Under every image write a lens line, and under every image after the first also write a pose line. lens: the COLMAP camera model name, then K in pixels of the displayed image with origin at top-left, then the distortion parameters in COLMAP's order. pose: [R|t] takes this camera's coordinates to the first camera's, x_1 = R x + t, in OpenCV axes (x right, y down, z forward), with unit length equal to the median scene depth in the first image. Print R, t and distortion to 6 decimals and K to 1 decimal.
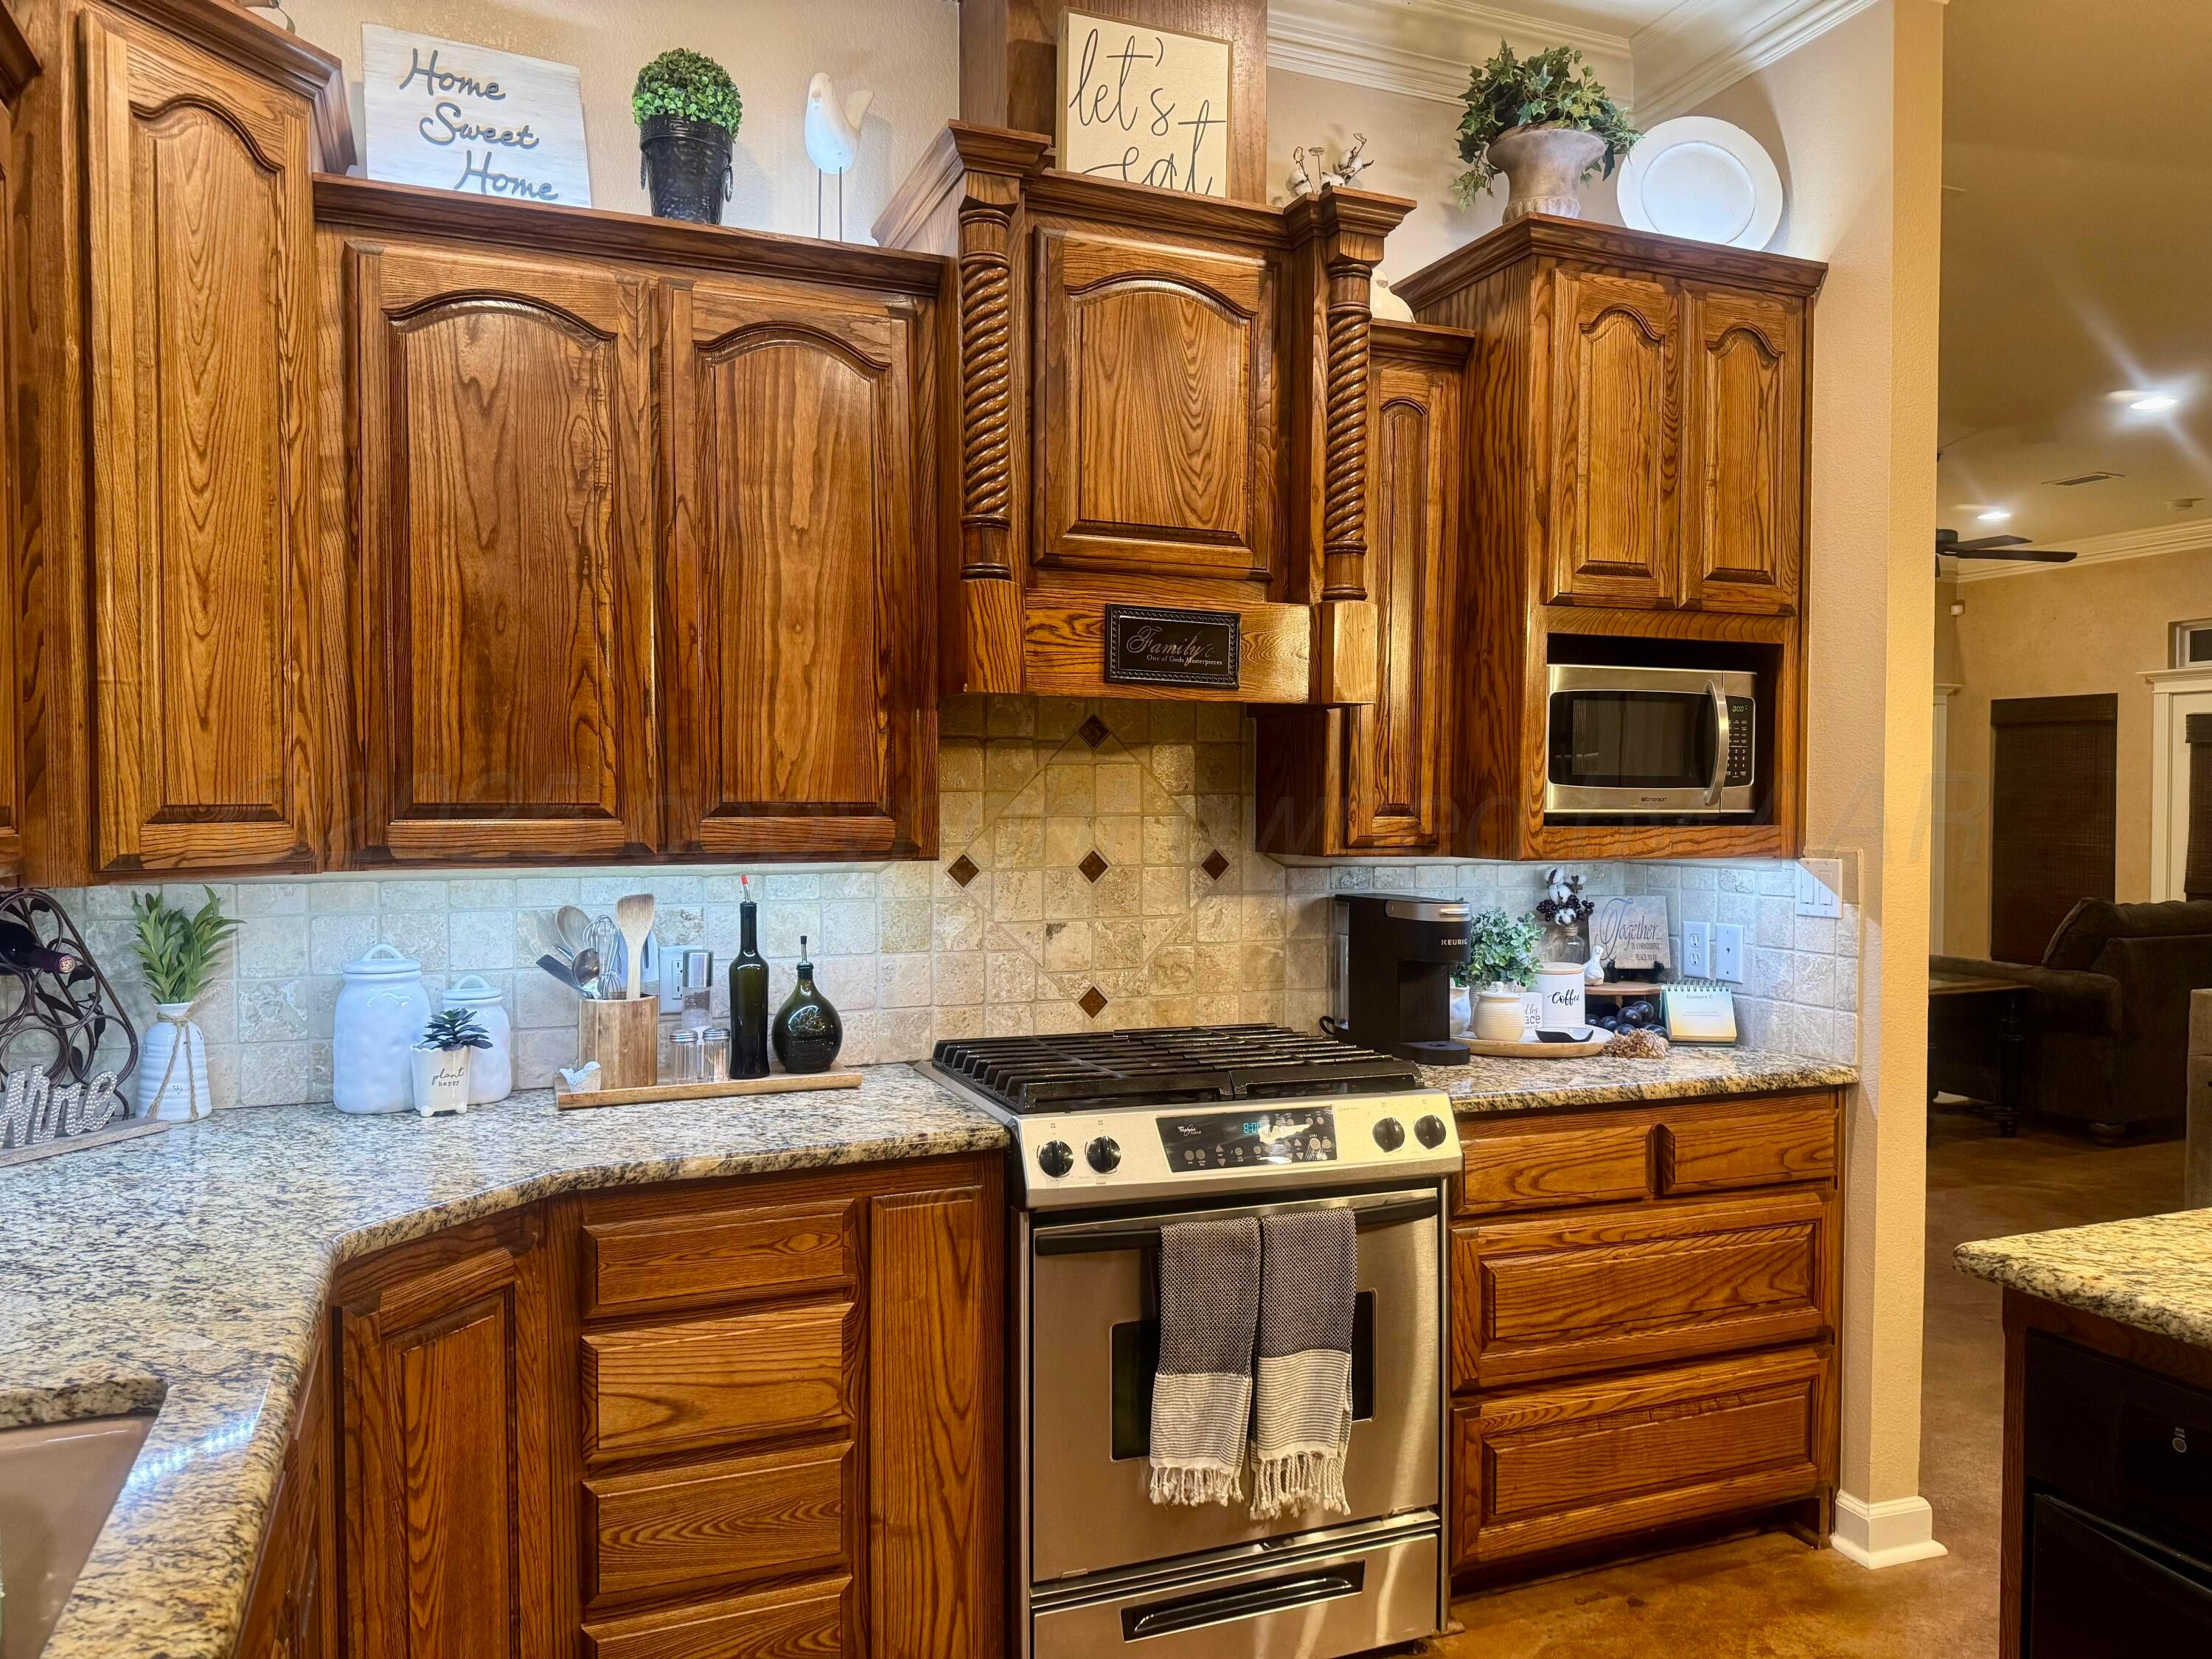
lens RADIAL K [[1533.0, 0, 1087.2], [0, 1533.0, 839.9], [0, 0, 1]] dist [0.073821, -0.104914]
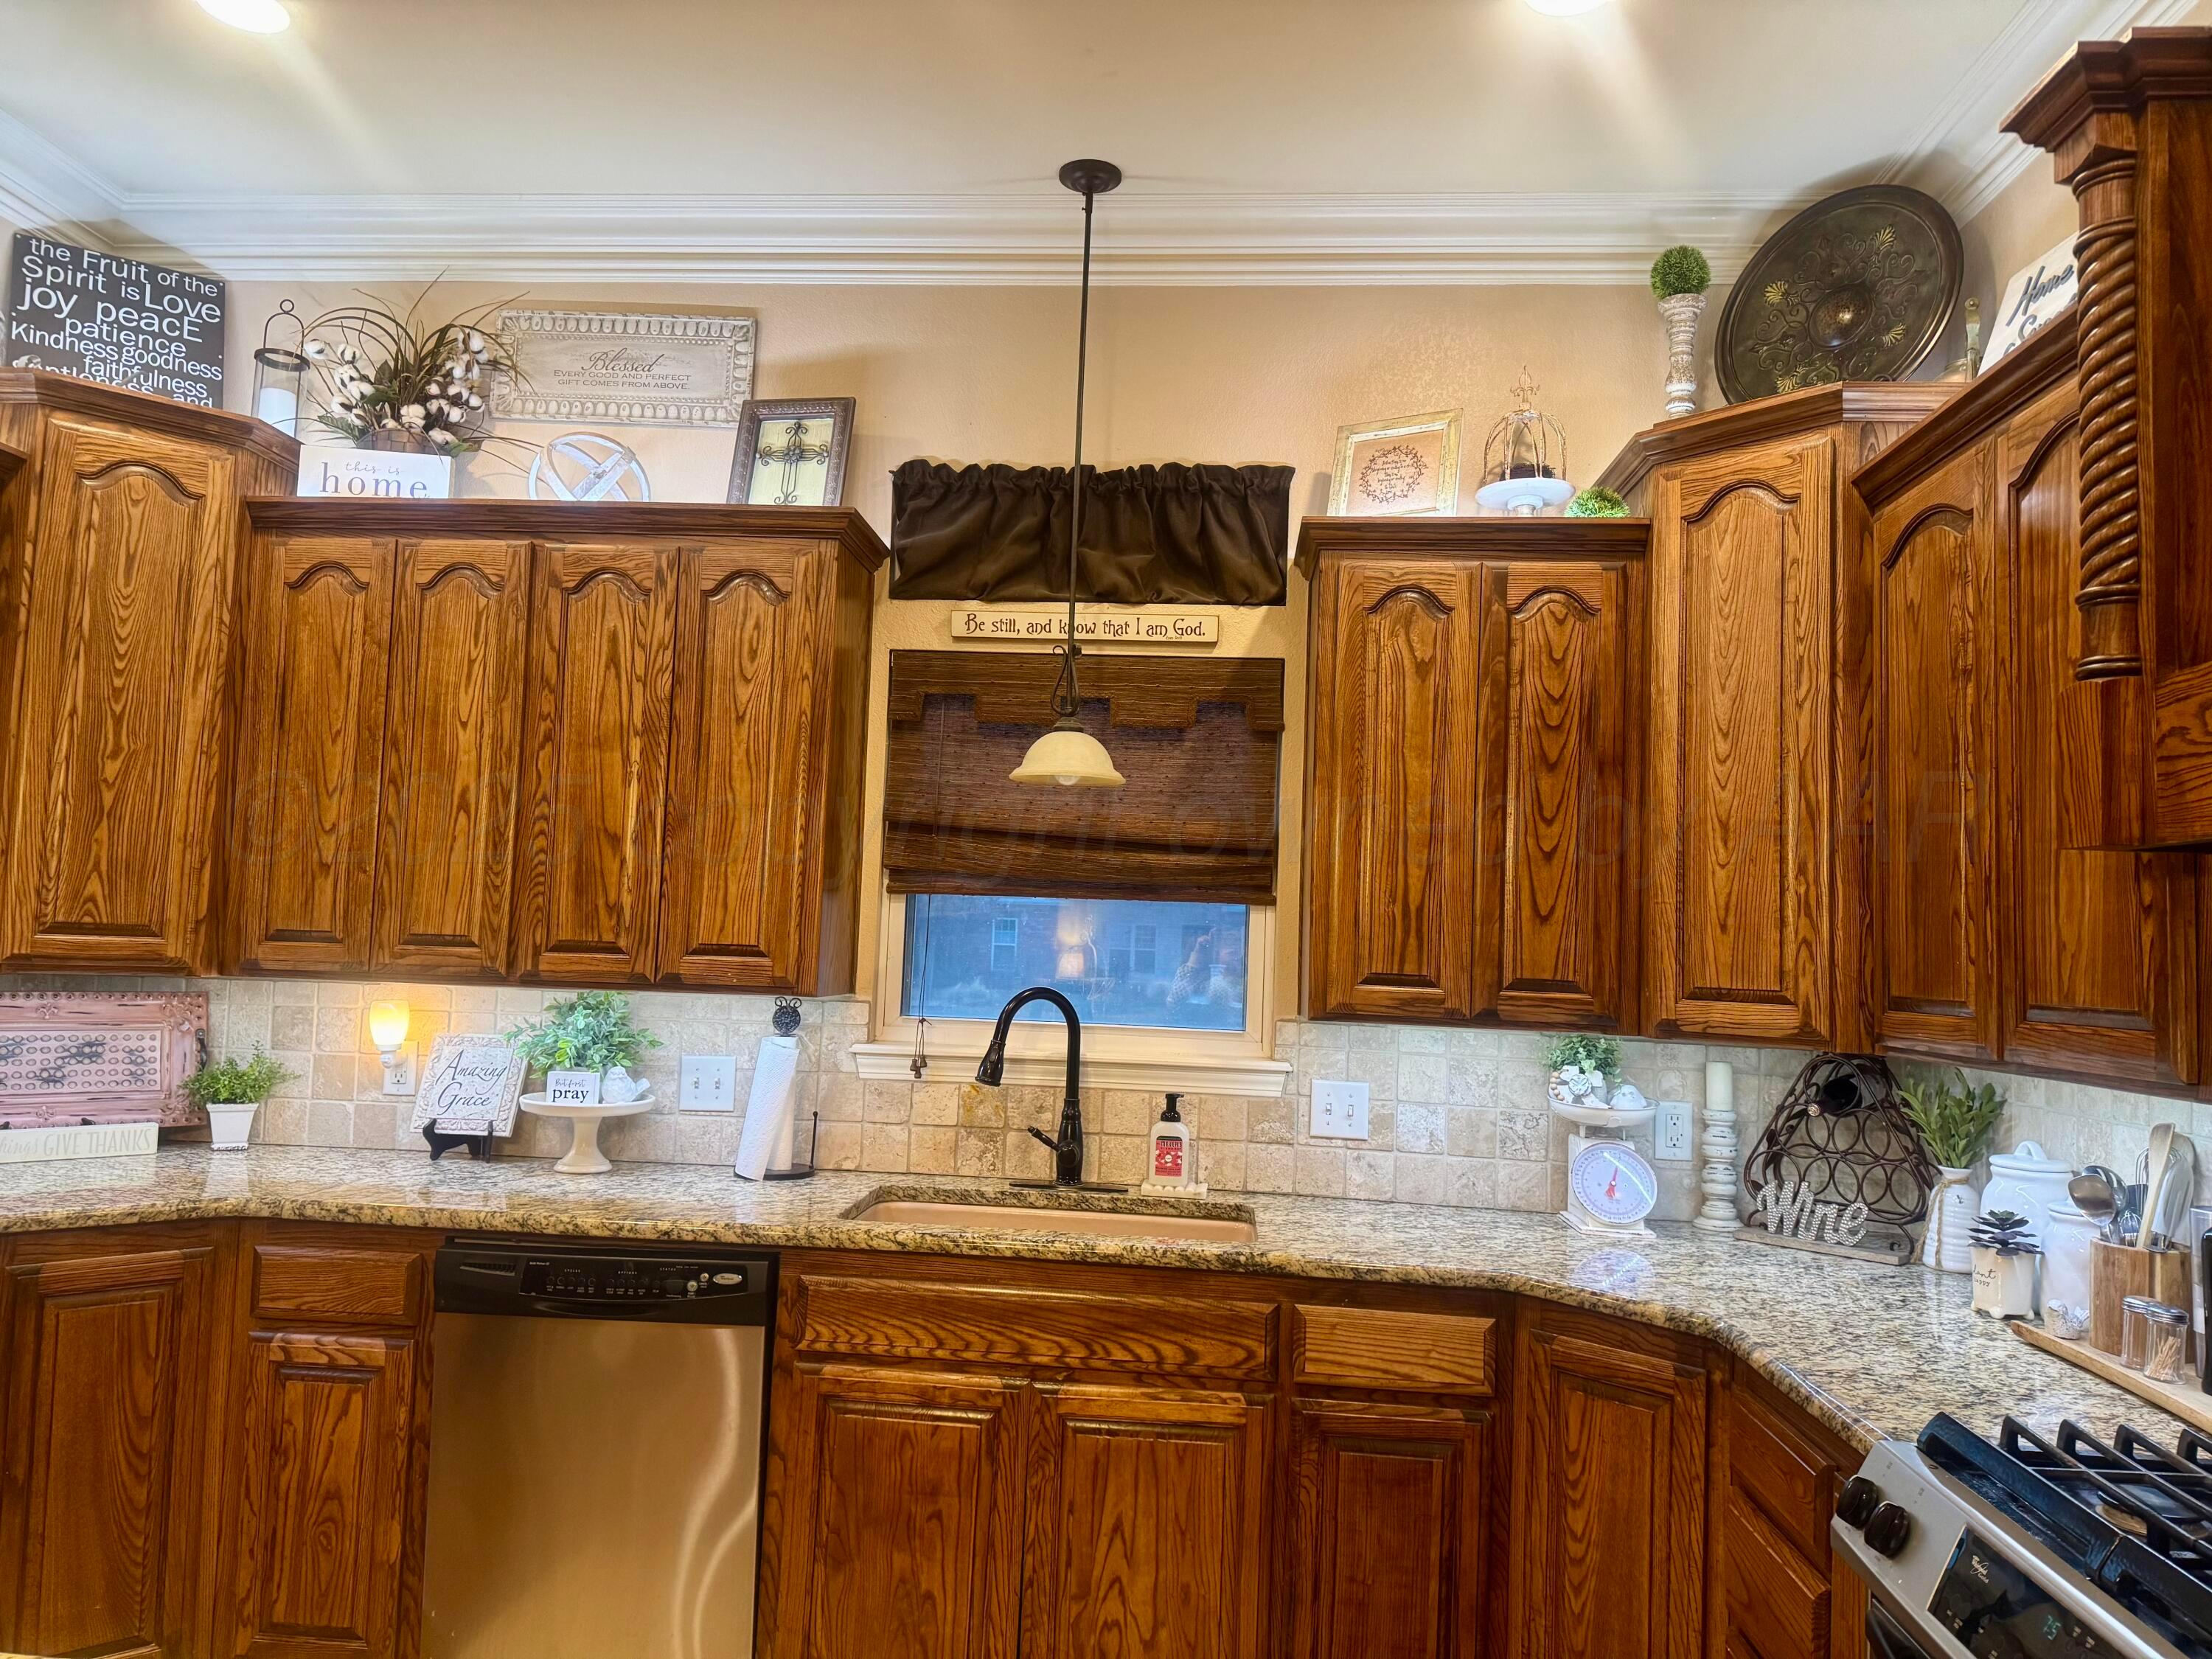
lens RADIAL K [[1550.5, 0, 1106.0], [0, 1550.5, 829.5], [0, 0, 1]] dist [0.057362, -0.073602]
pose [[-0.446832, -0.083397, -0.890722, 0.653068], [-0.059668, 0.996207, -0.063341, -0.030128], [0.892626, 0.024845, -0.450113, 0.810137]]
